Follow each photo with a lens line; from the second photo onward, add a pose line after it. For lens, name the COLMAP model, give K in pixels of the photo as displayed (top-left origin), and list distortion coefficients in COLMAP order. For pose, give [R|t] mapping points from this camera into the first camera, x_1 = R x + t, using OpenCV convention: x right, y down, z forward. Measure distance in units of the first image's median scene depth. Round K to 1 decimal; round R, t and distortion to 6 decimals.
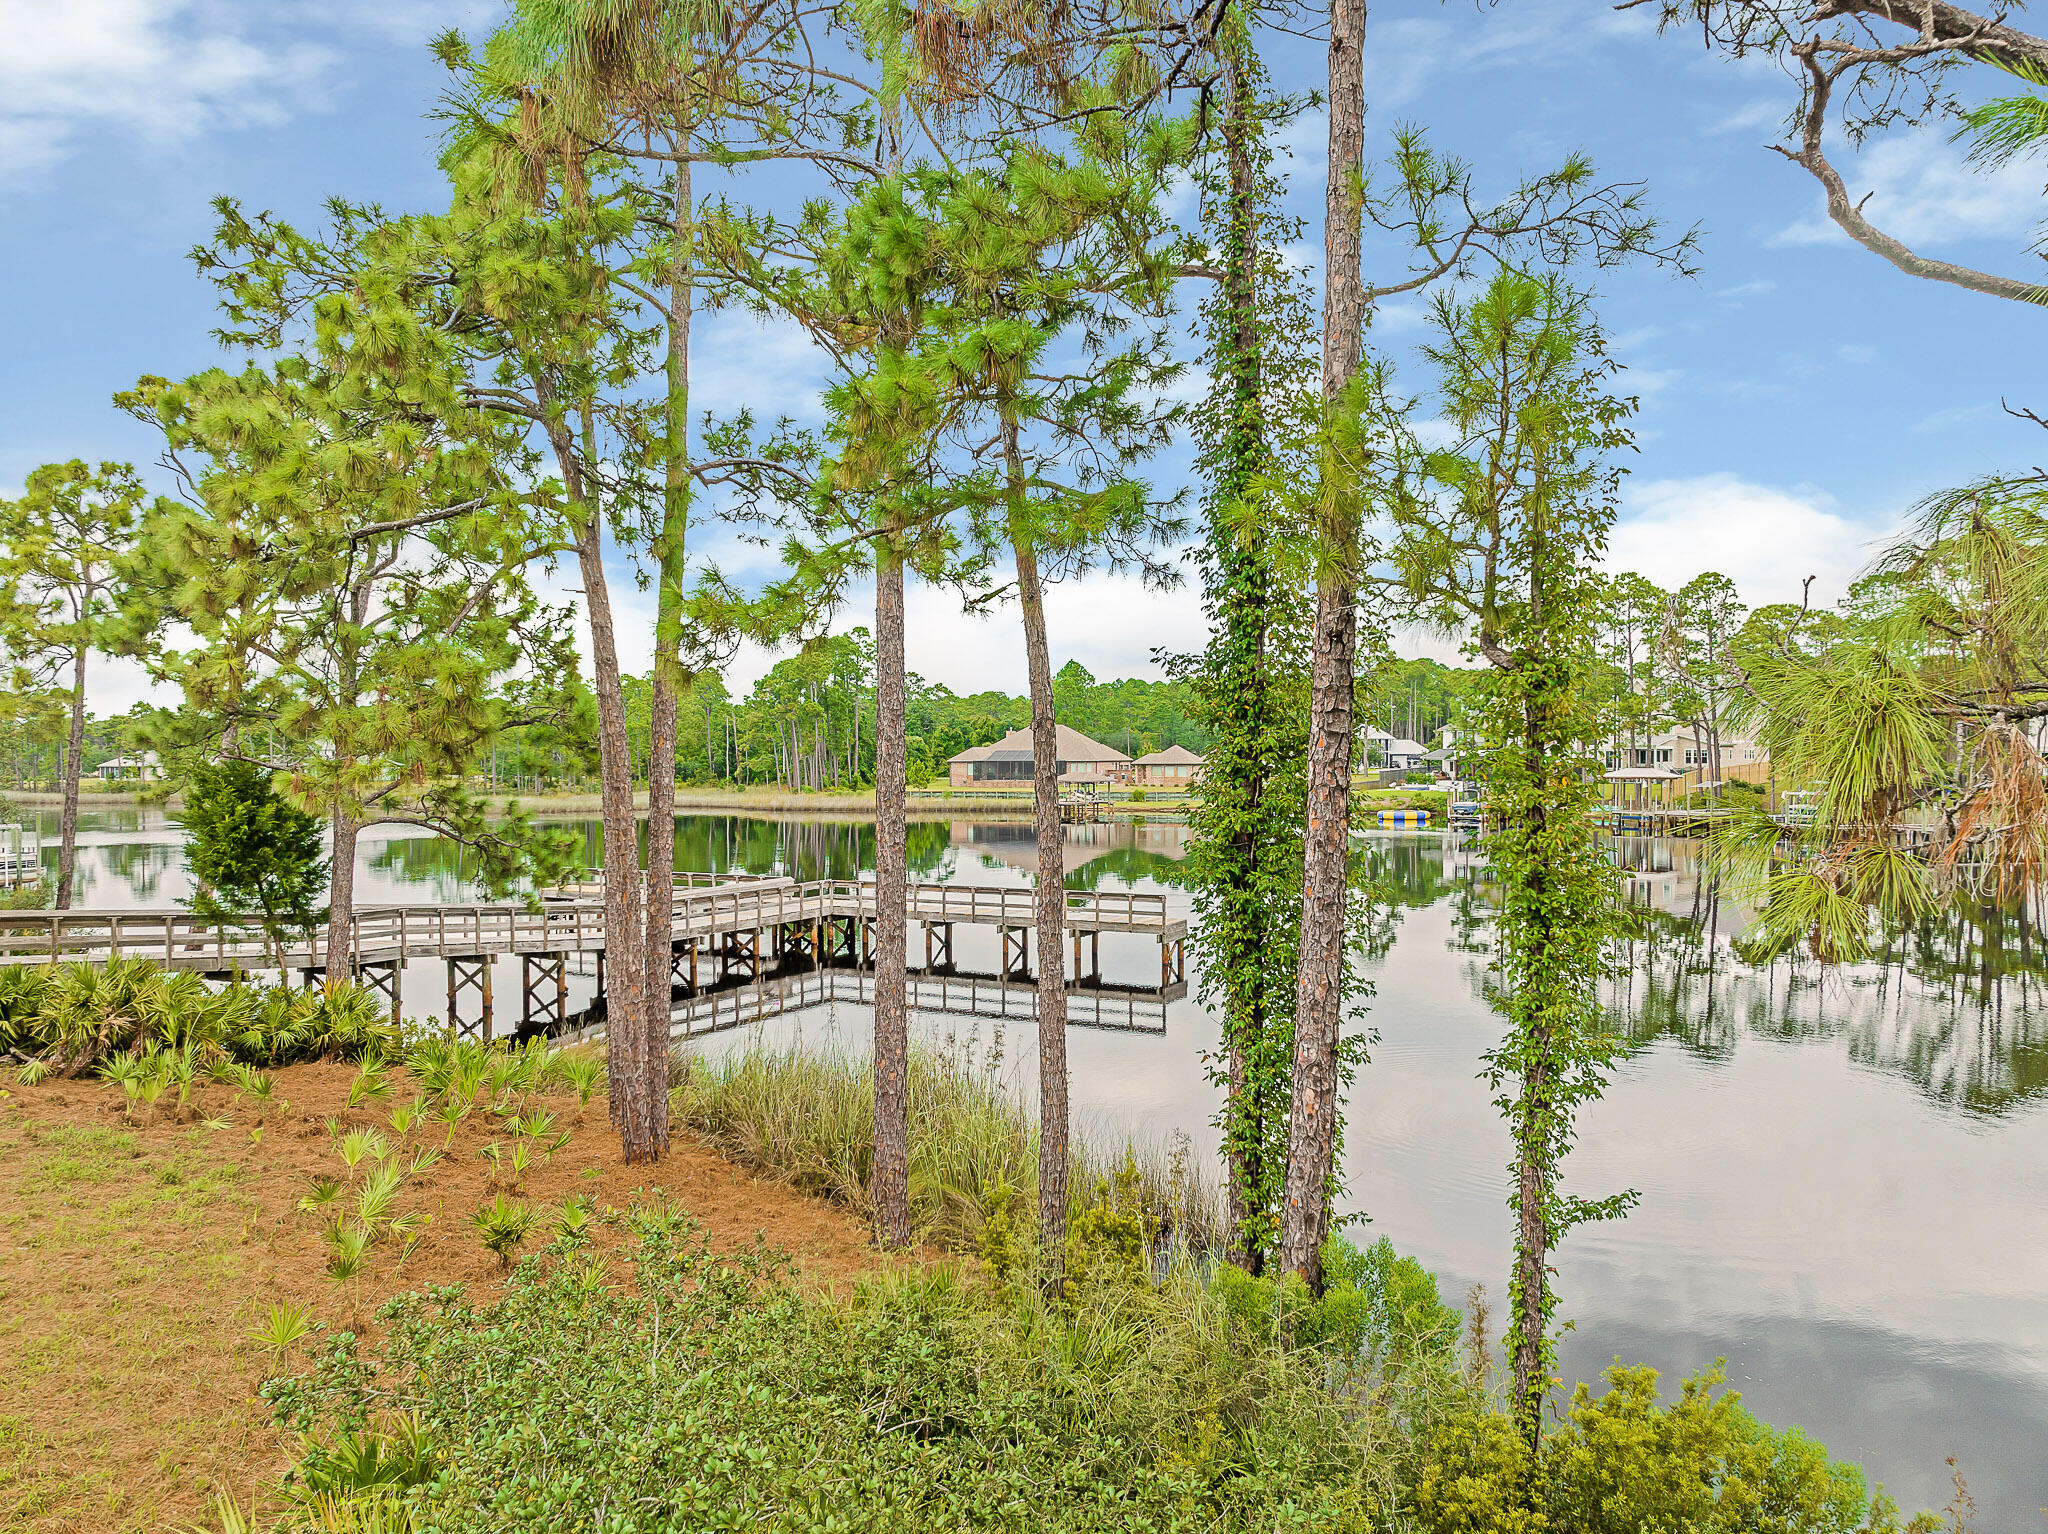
lens RADIAL K [[1418.1, 0, 1038.0], [0, 1418.1, 758.6], [0, 0, 1]] dist [-0.020968, 0.003149]
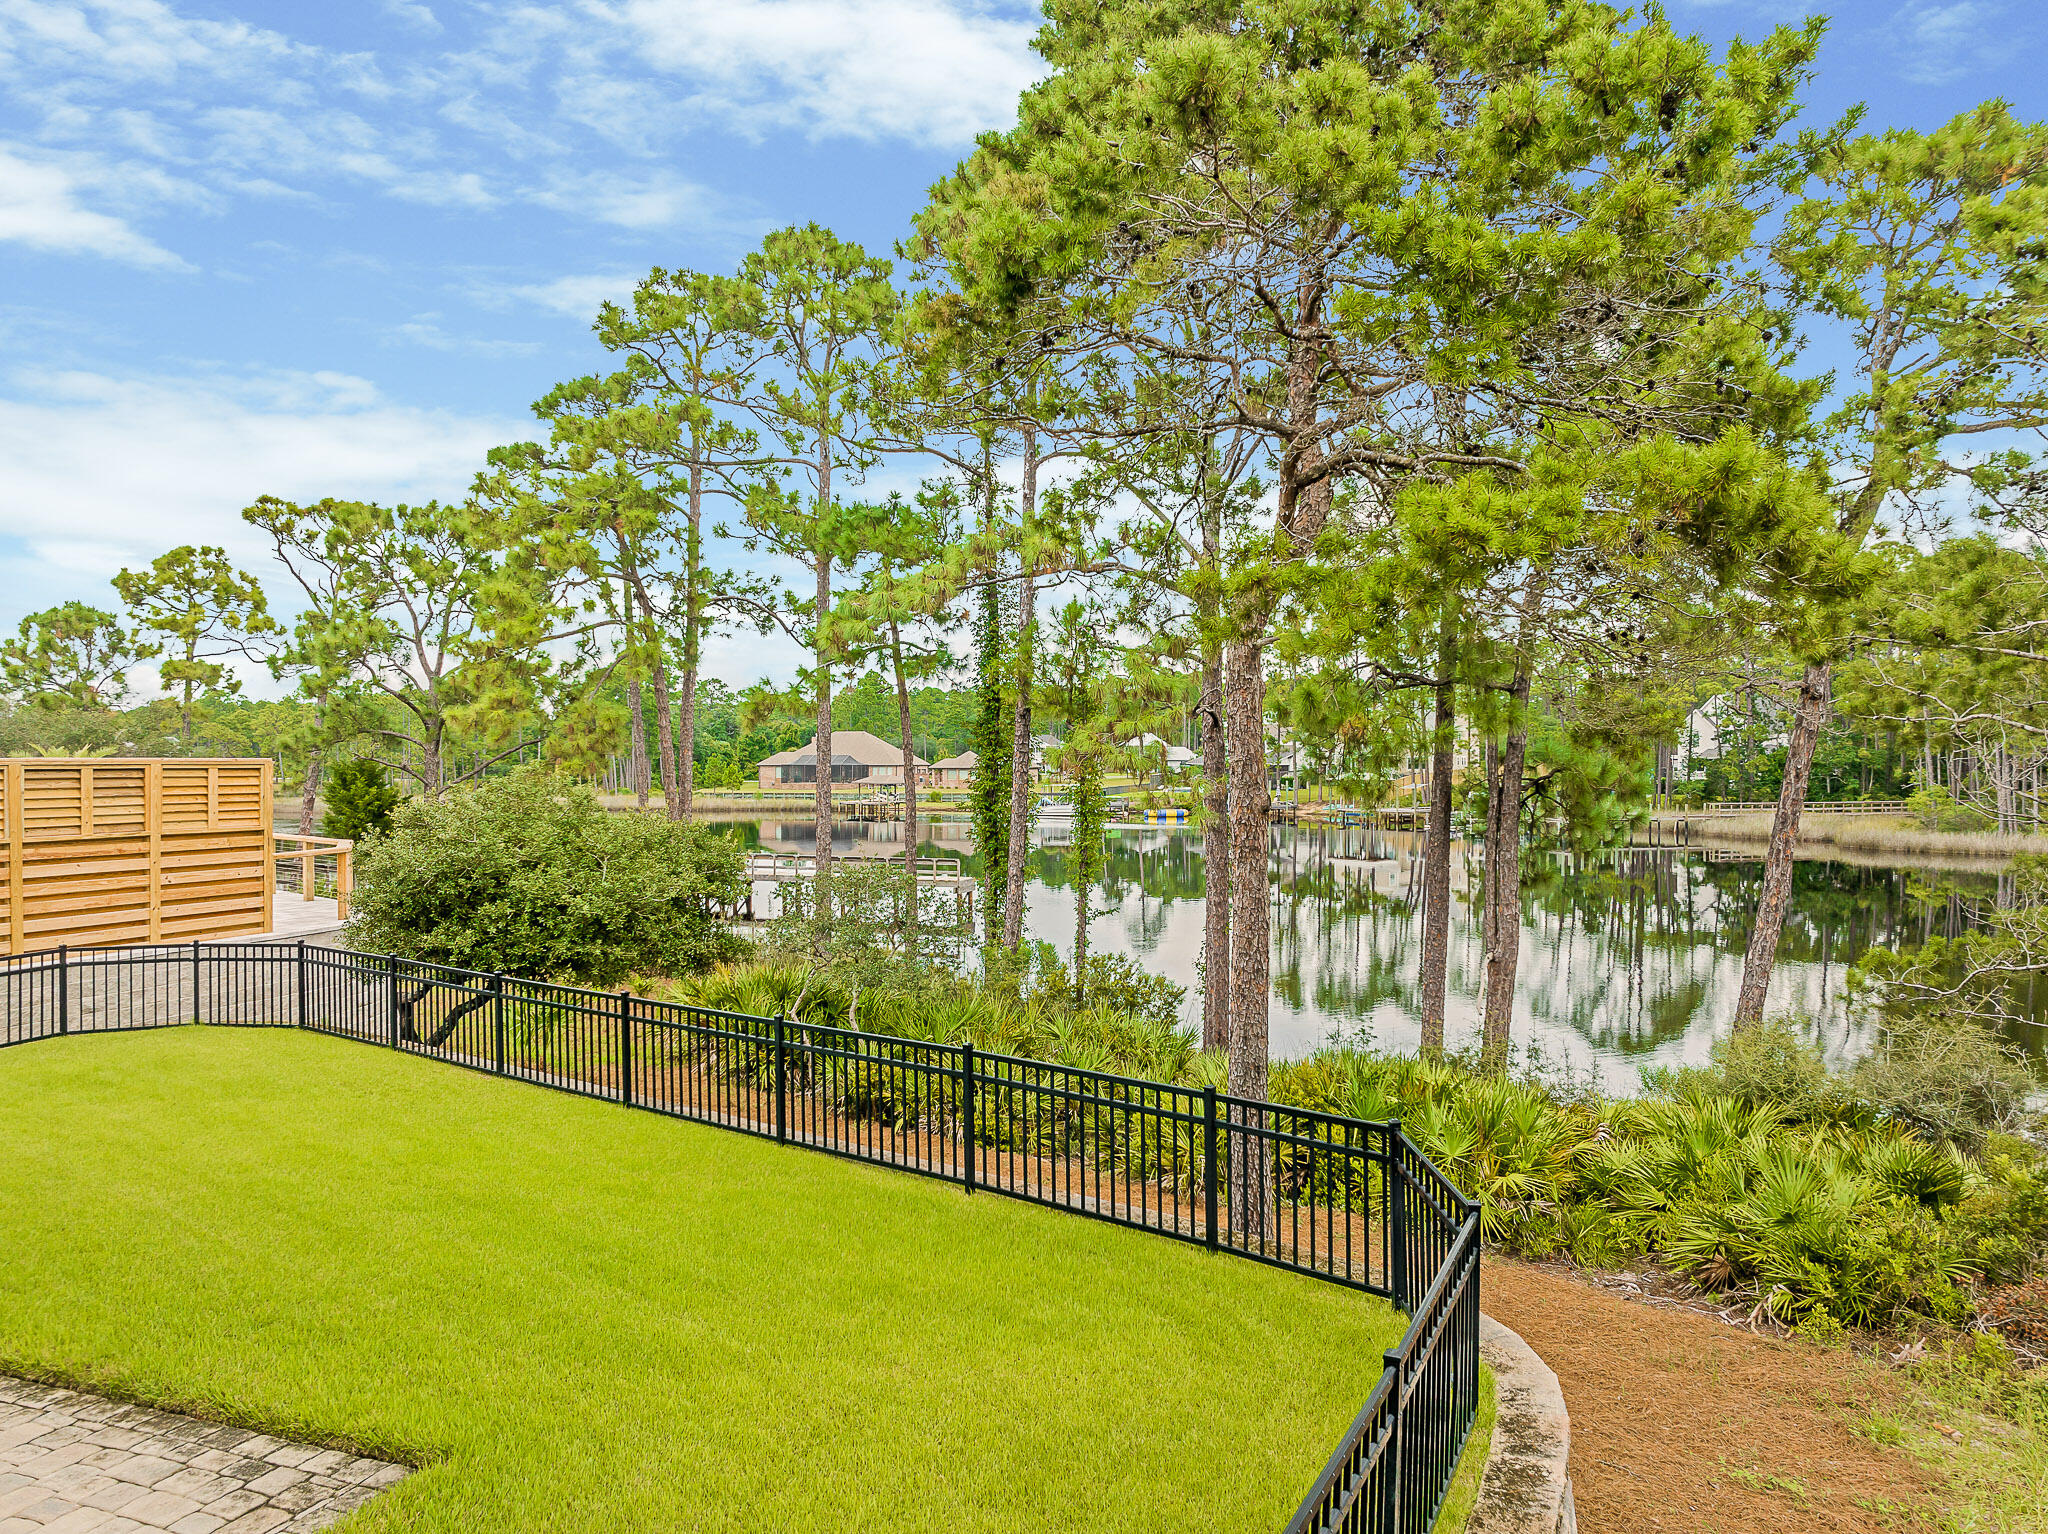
lens RADIAL K [[1416.4, 0, 1024.0], [0, 1416.4, 767.0], [0, 0, 1]] dist [-0.028577, -0.002999]
pose [[0.990908, 0.003262, 0.134500, -0.009171], [-0.003602, 0.999991, 0.002283, 0.000287], [-0.134491, -0.002747, 0.990911, -0.101630]]
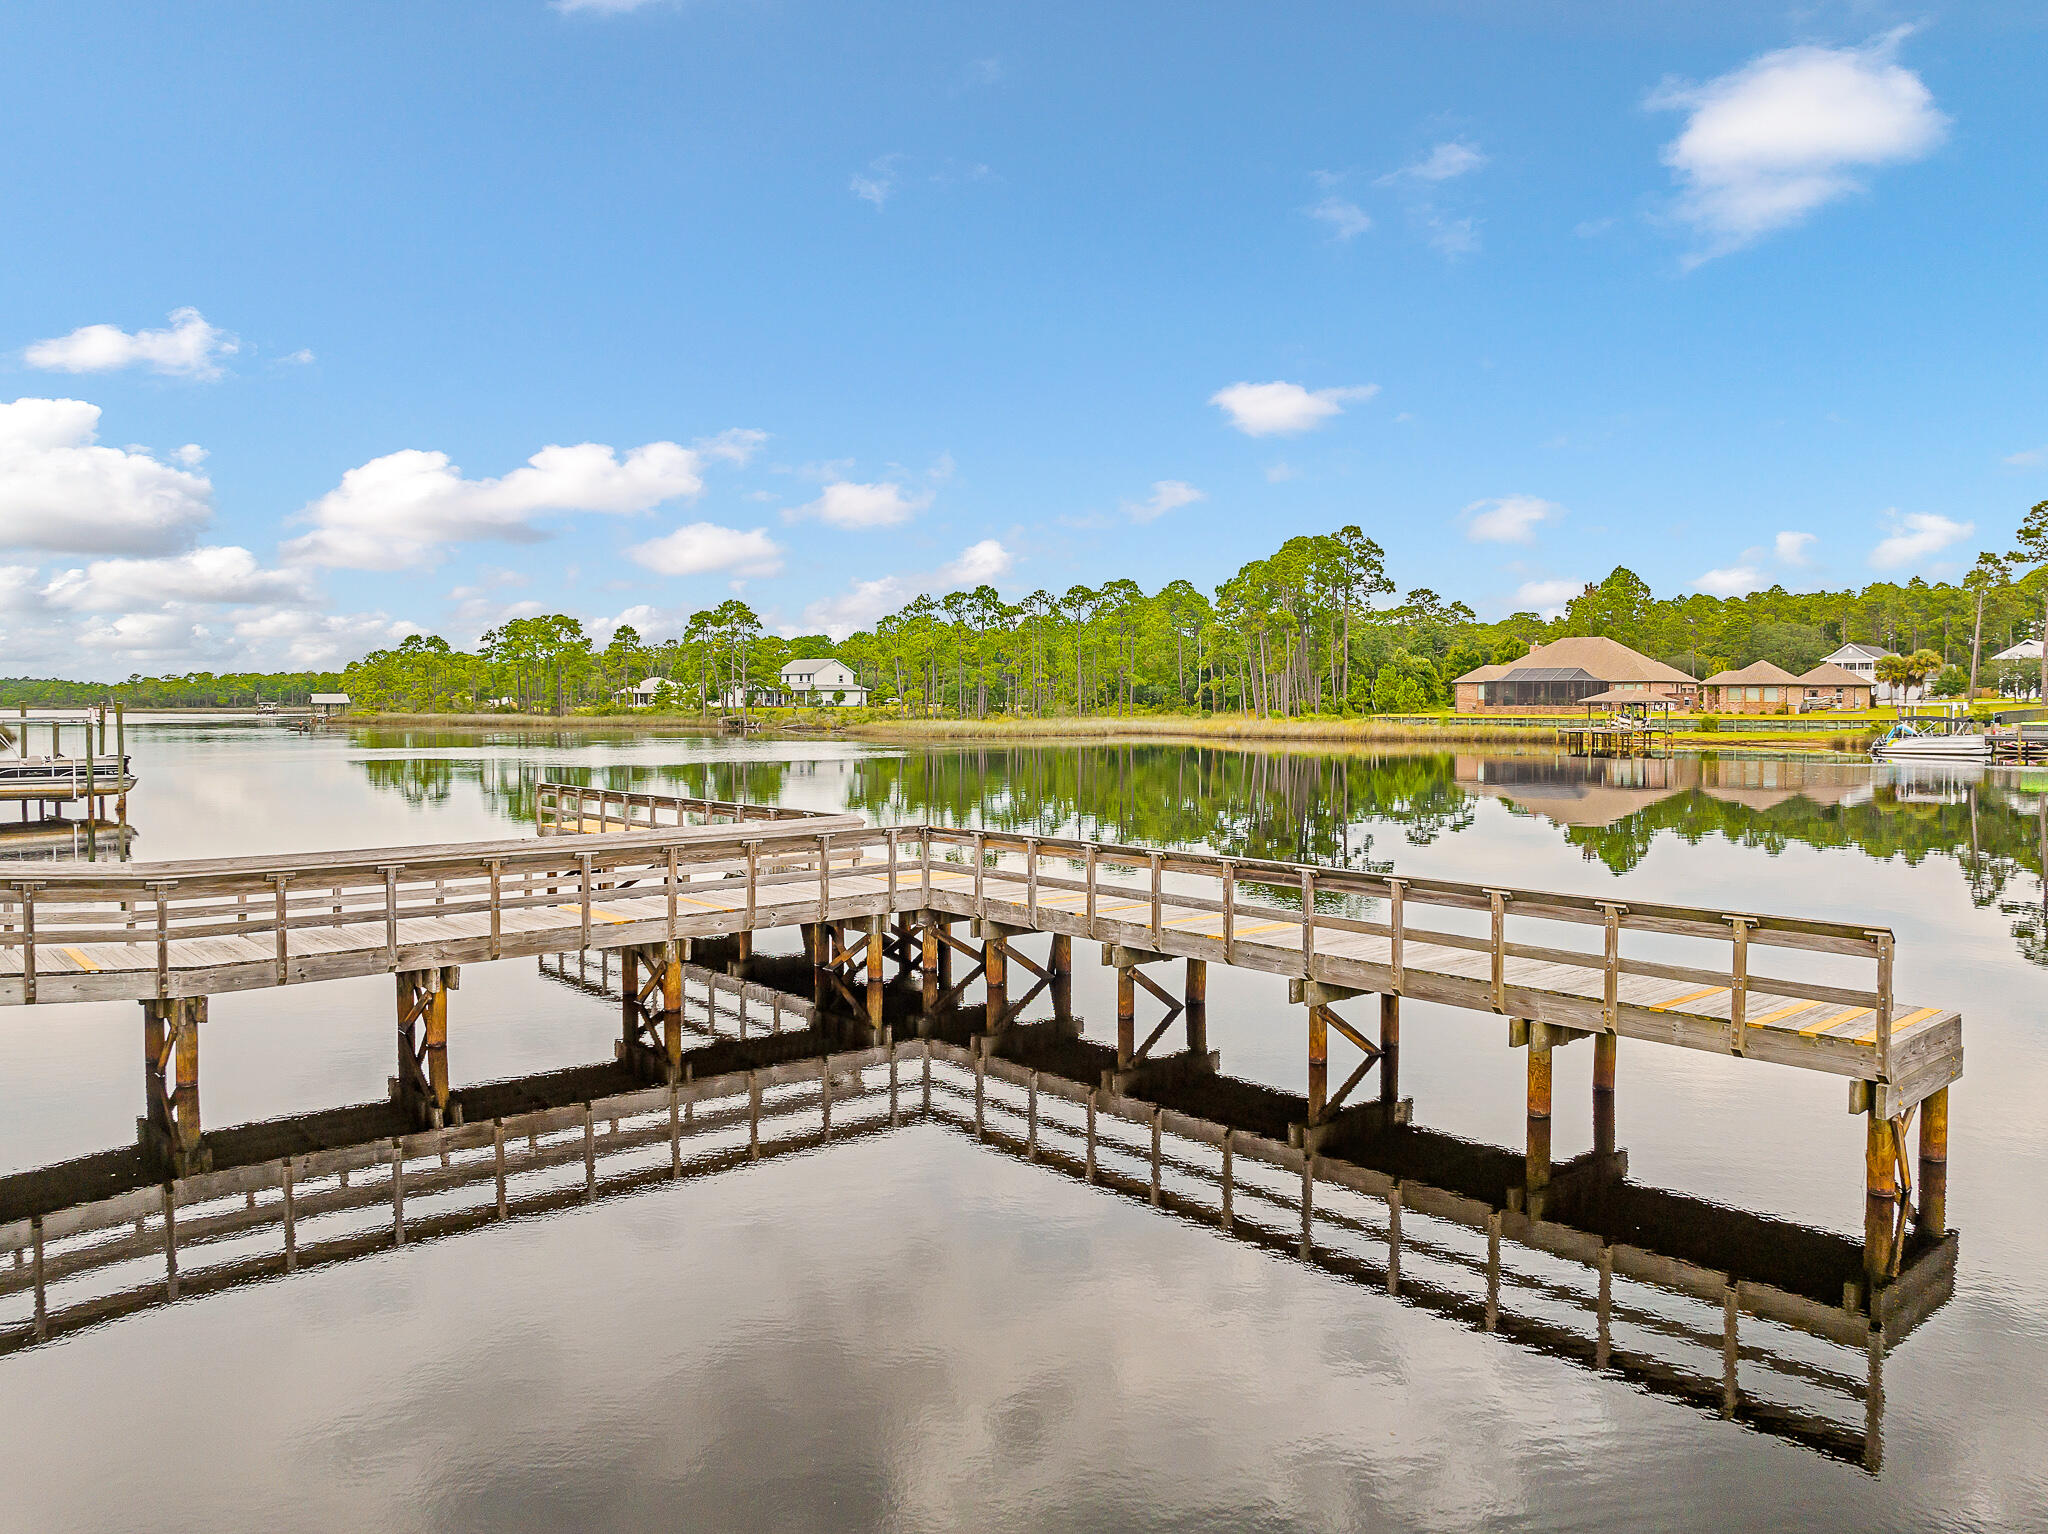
lens RADIAL K [[1441.4, 0, 1036.9], [0, 1441.4, 728.5], [0, 0, 1]] dist [-0.029179, -0.005420]
pose [[0.934276, 0.008827, -0.356442, 0.009235], [-0.001440, 0.999779, 0.020985, 0.013777], [0.356548, -0.019093, 0.934082, 0.175584]]
